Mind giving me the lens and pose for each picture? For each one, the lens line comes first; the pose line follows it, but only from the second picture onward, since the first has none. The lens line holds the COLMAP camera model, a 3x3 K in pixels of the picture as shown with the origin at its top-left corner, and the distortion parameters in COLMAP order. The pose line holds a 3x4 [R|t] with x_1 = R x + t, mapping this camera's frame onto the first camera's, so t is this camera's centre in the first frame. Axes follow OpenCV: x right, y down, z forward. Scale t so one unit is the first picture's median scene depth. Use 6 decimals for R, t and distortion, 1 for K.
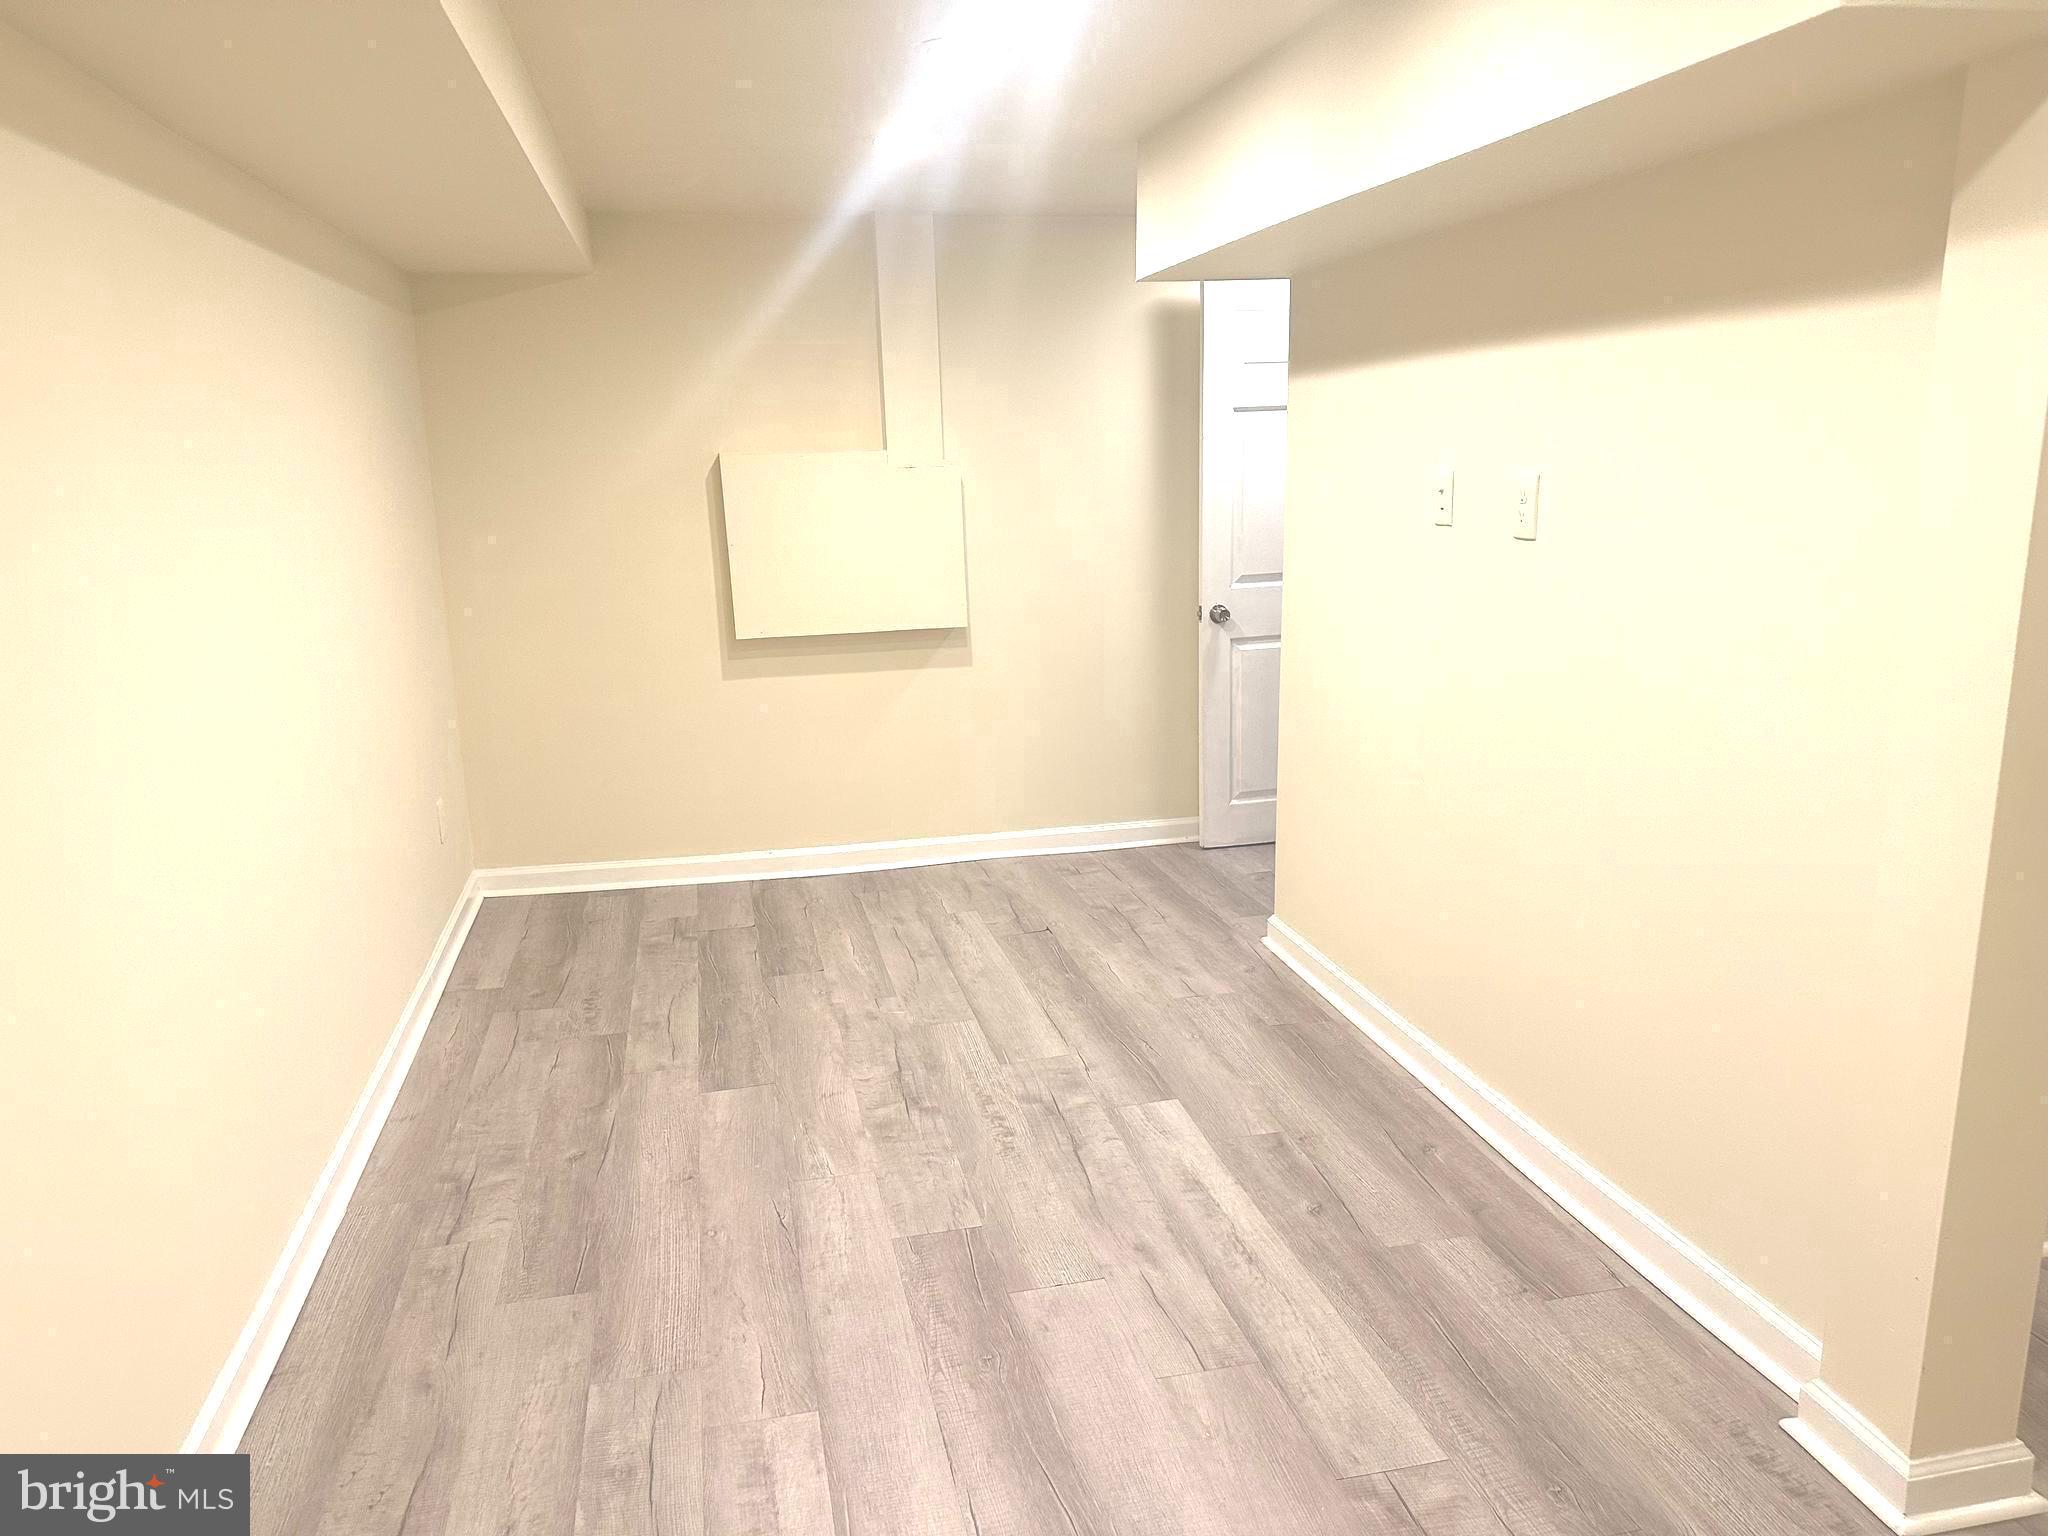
lens RADIAL K [[1442.1, 0, 1021.9], [0, 1442.1, 770.5], [0, 0, 1]] dist [0.034729, -0.017907]
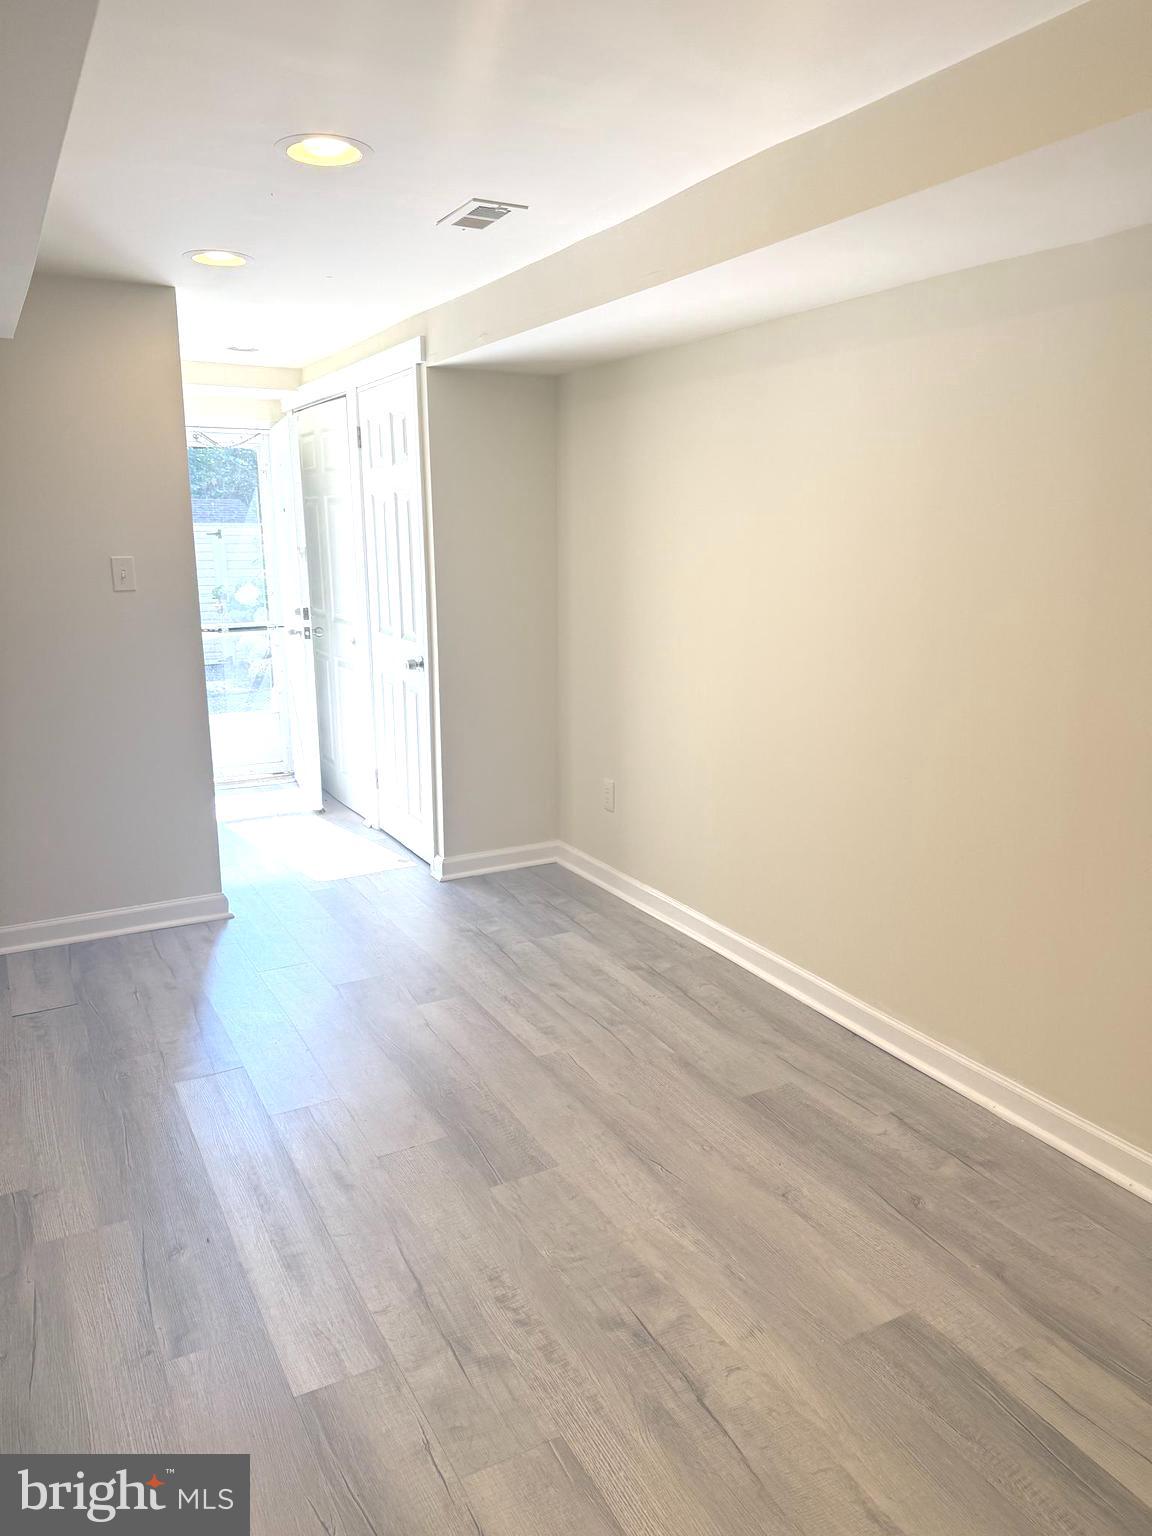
lens RADIAL K [[1083.5, 0, 573.9], [0, 1083.5, 766.8], [0, 0, 1]] dist [0.058367, -0.011026]
pose [[-0.961835, 0.085272, -0.260005, 0.099615], [-0.034310, 0.905120, 0.423769, -0.338300], [0.271471, 0.416517, -0.867650, 1.547168]]
